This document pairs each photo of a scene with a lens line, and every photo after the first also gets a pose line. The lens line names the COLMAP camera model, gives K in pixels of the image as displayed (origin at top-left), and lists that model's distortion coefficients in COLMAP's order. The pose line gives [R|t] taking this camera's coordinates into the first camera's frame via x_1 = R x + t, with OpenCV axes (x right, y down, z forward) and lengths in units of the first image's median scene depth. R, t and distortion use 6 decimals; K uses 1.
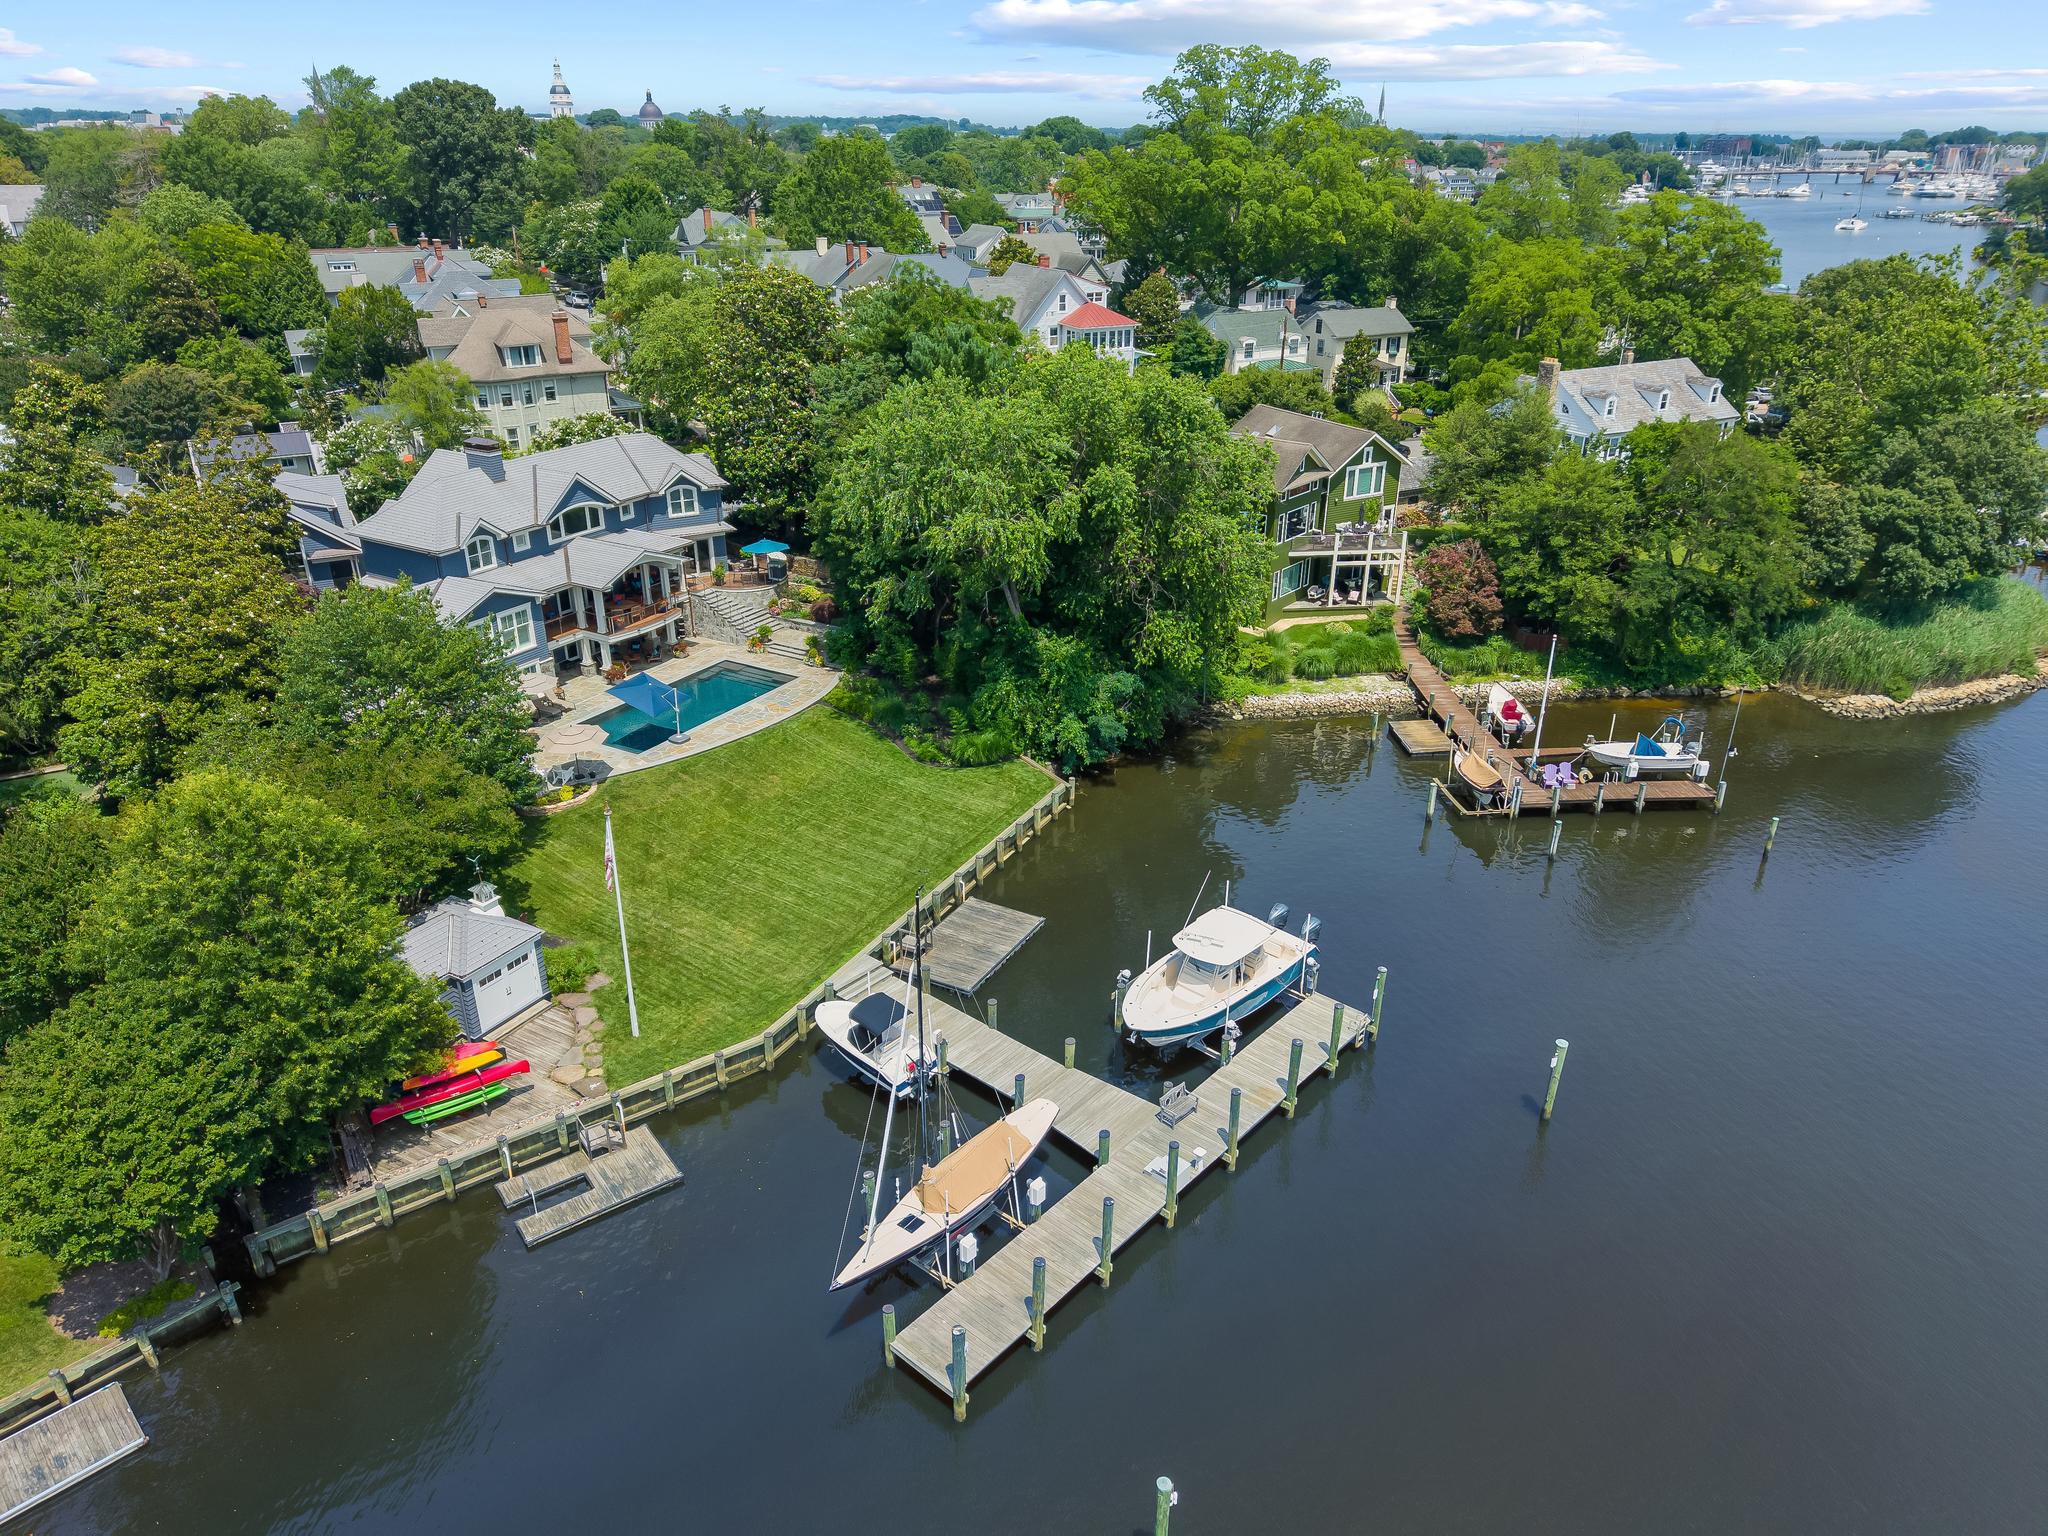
lens RADIAL K [[1386.7, 0, 1024.0], [0, 1386.7, 768.0], [0, 0, 1]] dist [-0.020422, -0.000369]
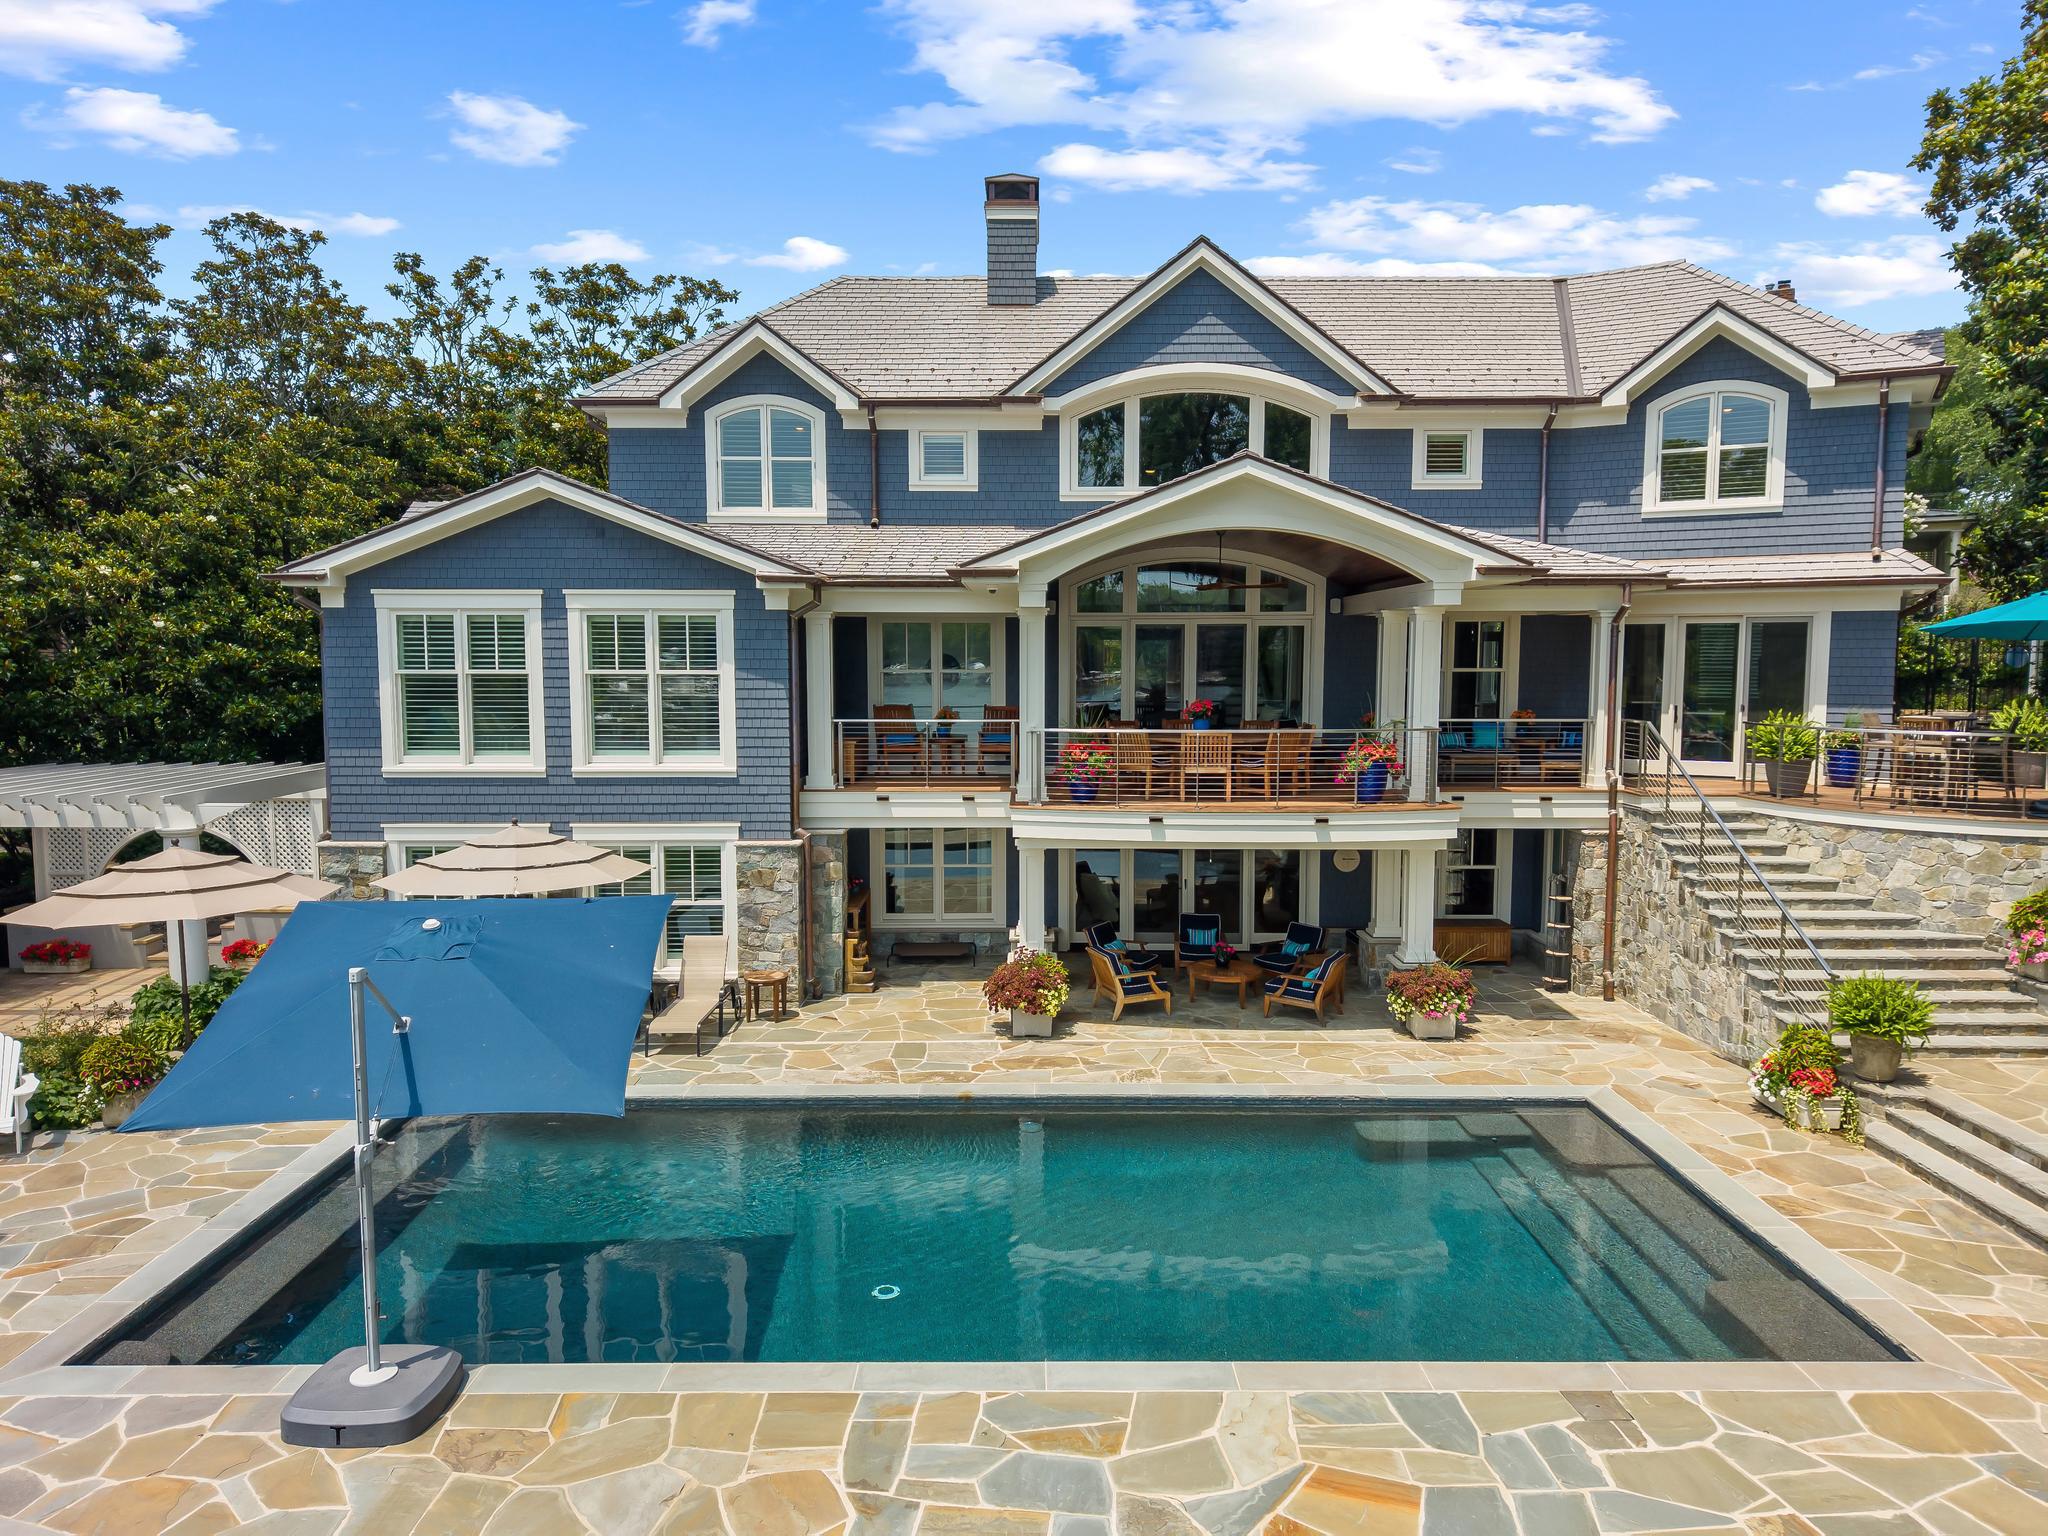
lens RADIAL K [[1386.7, 0, 1024.0], [0, 1386.7, 768.0], [0, 0, 1]] dist [-0.020422, -0.000369]
pose [[0.507993, 0.061448, -0.859167, -0.107452], [-0.365110, 0.918774, -0.150164, -0.068140], [0.780153, 0.389973, 0.489166, 0.879223]]
